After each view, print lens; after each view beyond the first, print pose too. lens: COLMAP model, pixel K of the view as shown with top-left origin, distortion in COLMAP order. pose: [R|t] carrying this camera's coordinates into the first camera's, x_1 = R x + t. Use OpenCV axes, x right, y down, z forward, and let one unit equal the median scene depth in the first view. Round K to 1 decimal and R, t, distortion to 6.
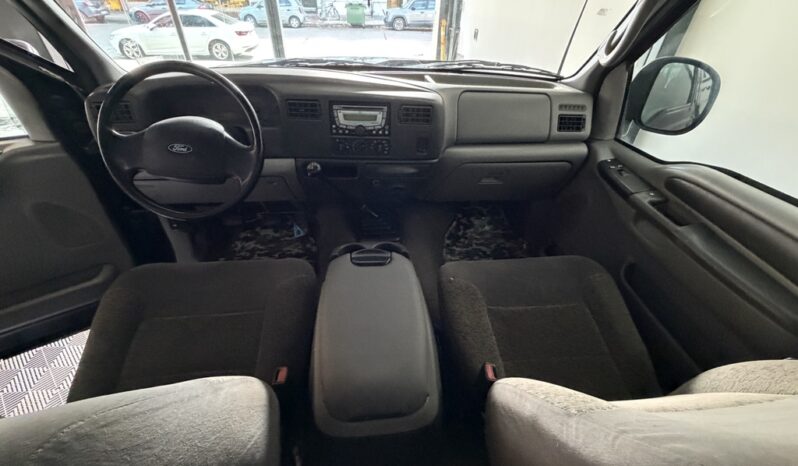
lens RADIAL K [[313.4, 0, 398.9], [0, 313.4, 230.3], [0, 0, 1]] dist [-0.000156, -0.000020]
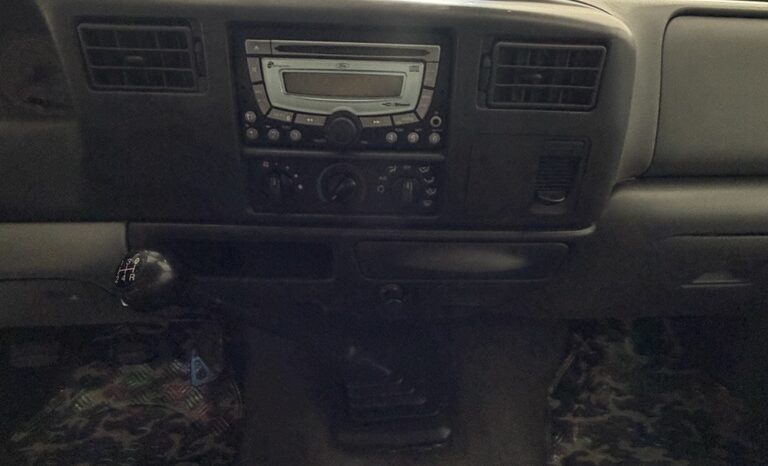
lens RADIAL K [[429.6, 0, 384.0], [0, 429.6, 233.0], [0, 0, 1]] dist [0.021168, -0.000446]
pose [[0.998370, 0.010745, -0.056059, -0.062106], [-0.017854, 0.991626, -0.127901, -0.175129], [0.054216, 0.128694, 0.990201, 0.619918]]
